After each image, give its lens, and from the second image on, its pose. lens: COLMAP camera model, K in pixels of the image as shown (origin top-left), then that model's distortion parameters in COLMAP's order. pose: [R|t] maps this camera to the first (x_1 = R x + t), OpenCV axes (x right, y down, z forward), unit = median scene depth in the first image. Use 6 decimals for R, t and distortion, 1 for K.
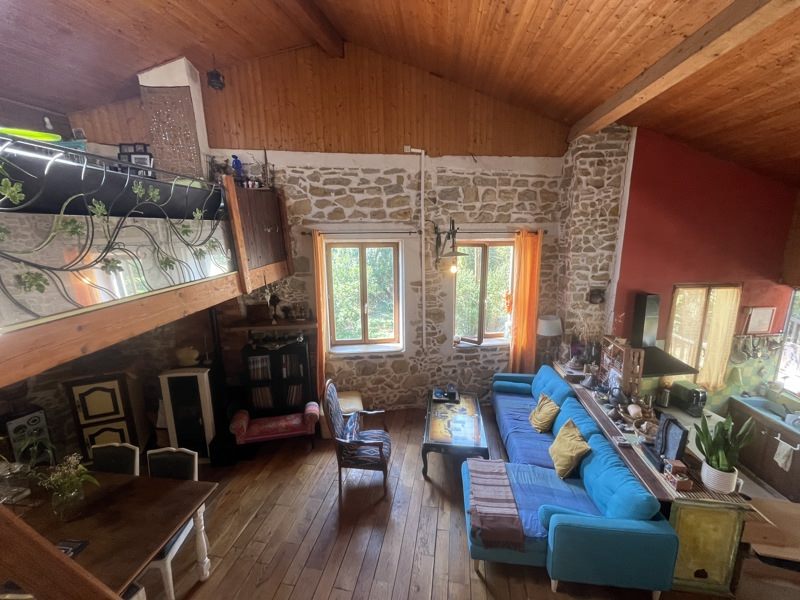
lens RADIAL K [[325.2, 0, 401.0], [0, 325.2, 300.2], [0, 0, 1]] dist [-0.003371, 0.000739]
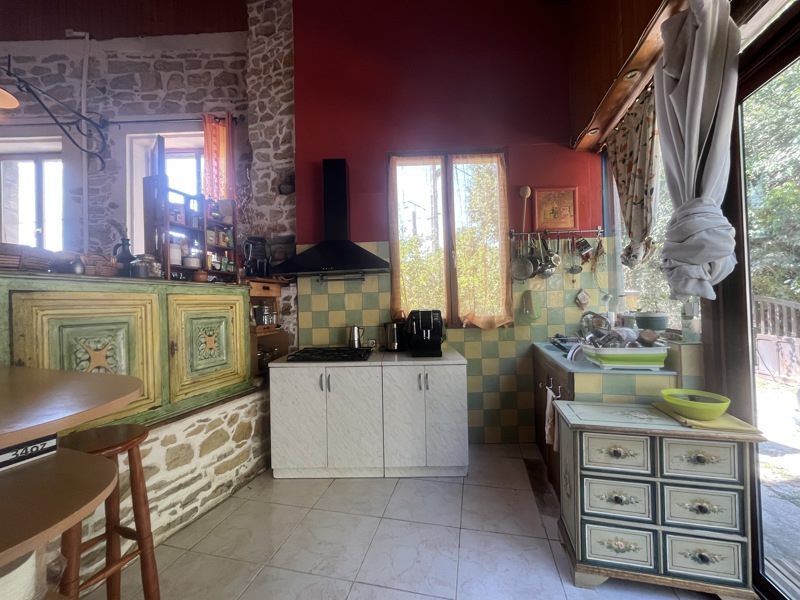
lens RADIAL K [[325.2, 0, 399.0], [0, 325.2, 299.9], [0, 0, 1]] dist [-0.003371, 0.000739]
pose [[0.991760, -0.024204, -0.125803, 0.945150], [-0.001138, 0.980287, -0.197574, 0.372191], [0.128105, 0.196089, 0.972182, 0.426580]]
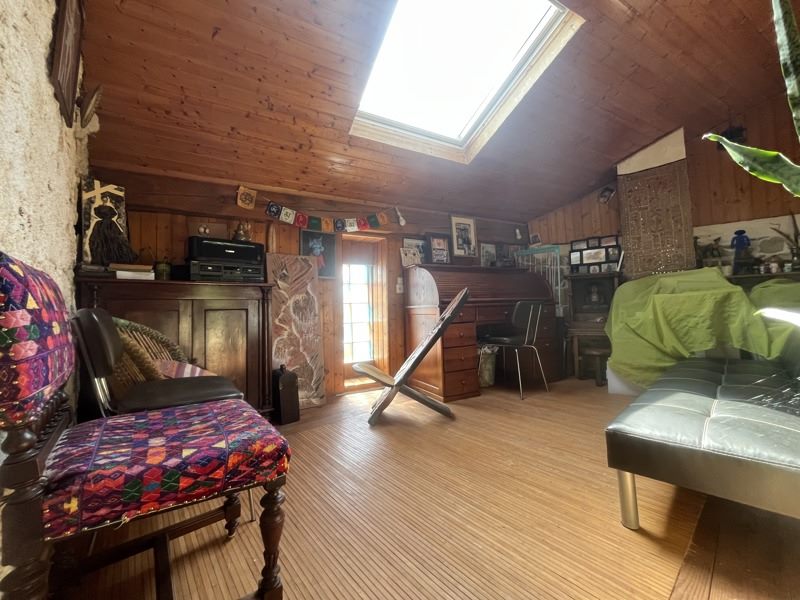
lens RADIAL K [[325.2, 0, 399.3], [0, 325.2, 296.5], [0, 0, 1]] dist [-0.003371, 0.000739]
pose [[0.716777, -0.051358, -0.695409, -0.501960], [-0.110507, 0.976314, -0.186007, -0.082582], [0.688490, 0.210173, 0.694124, 0.028459]]
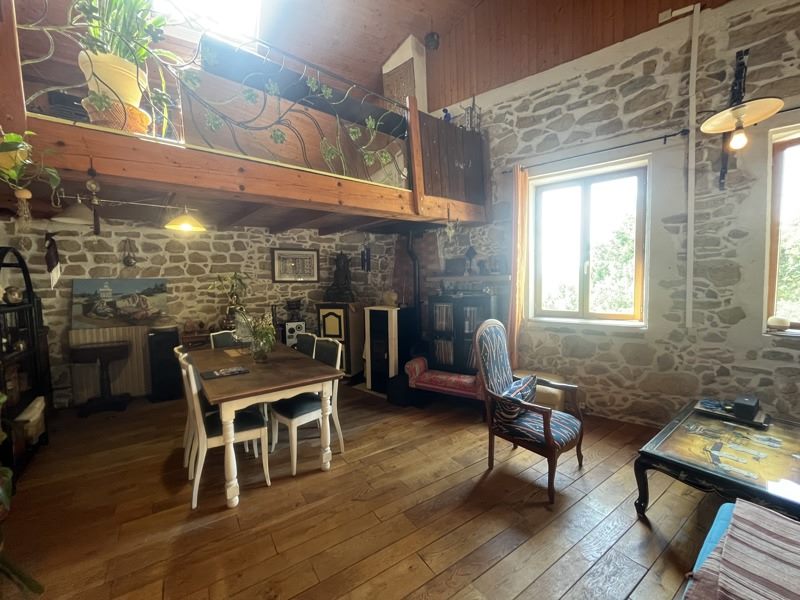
lens RADIAL K [[325.2, 0, 398.8], [0, 325.2, 300.6], [0, 0, 1]] dist [-0.003371, 0.000739]
pose [[0.695060, 0.038714, -0.717909, 0.138787], [-0.125667, 0.989719, -0.068296, 0.224026], [0.707884, 0.137687, 0.692779, 0.231657]]
